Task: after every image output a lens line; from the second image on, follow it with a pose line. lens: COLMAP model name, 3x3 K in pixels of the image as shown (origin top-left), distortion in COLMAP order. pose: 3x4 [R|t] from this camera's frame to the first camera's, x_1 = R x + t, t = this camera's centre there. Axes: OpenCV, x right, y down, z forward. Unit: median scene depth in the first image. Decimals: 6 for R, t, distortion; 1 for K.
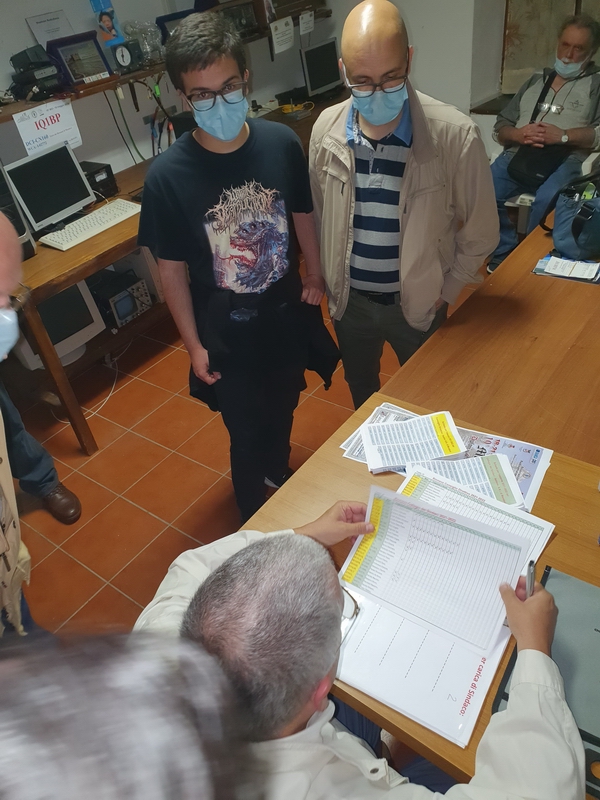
lens RADIAL K [[623.4, 0, 299.5], [0, 623.4, 394.5], [0, 0, 1]] dist [0.036178, -0.018779]
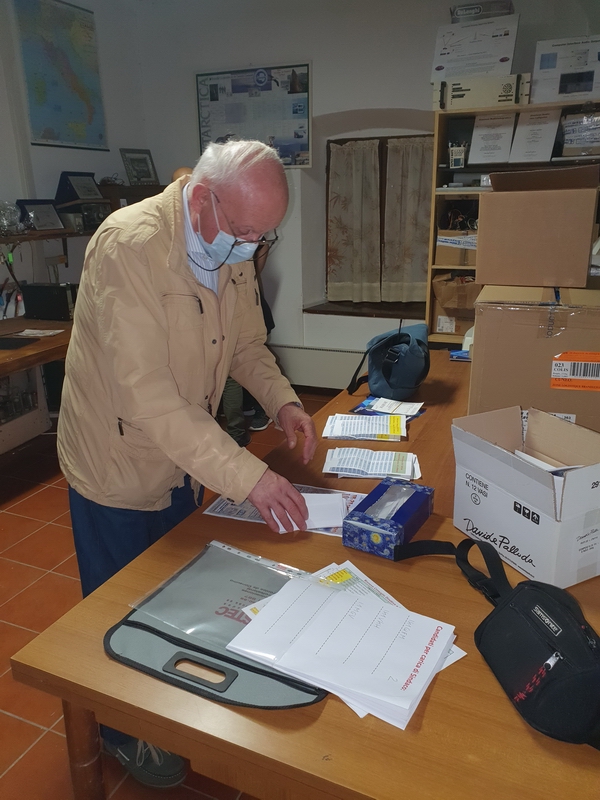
lens RADIAL K [[623.4, 0, 297.3], [0, 623.4, 393.4], [0, 0, 1]] dist [0.036178, -0.018779]
pose [[0.969083, 0.040155, 0.243447, -0.011654], [0.047004, 0.938554, -0.341916, 0.100984], [-0.242218, 0.342788, 0.907649, 0.024559]]
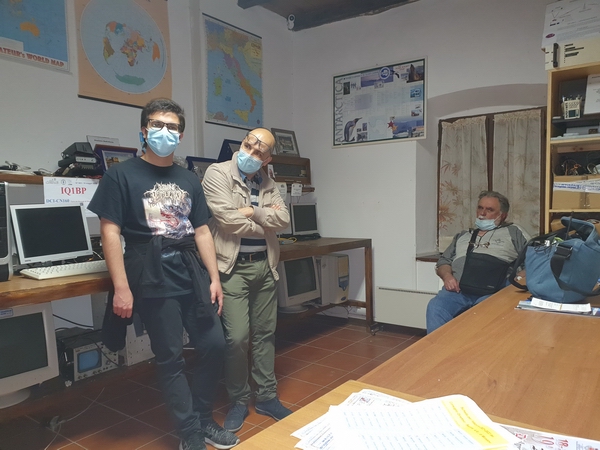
lens RADIAL K [[467.5, 0, 300.9], [0, 467.5, 231.2], [0, 0, 1]] dist [0.036178, -0.018779]
pose [[0.993191, 0.115598, 0.014418, 0.019903], [-0.087704, 0.823452, -0.560566, 0.078302], [-0.076673, 0.555485, 0.827984, 0.236456]]
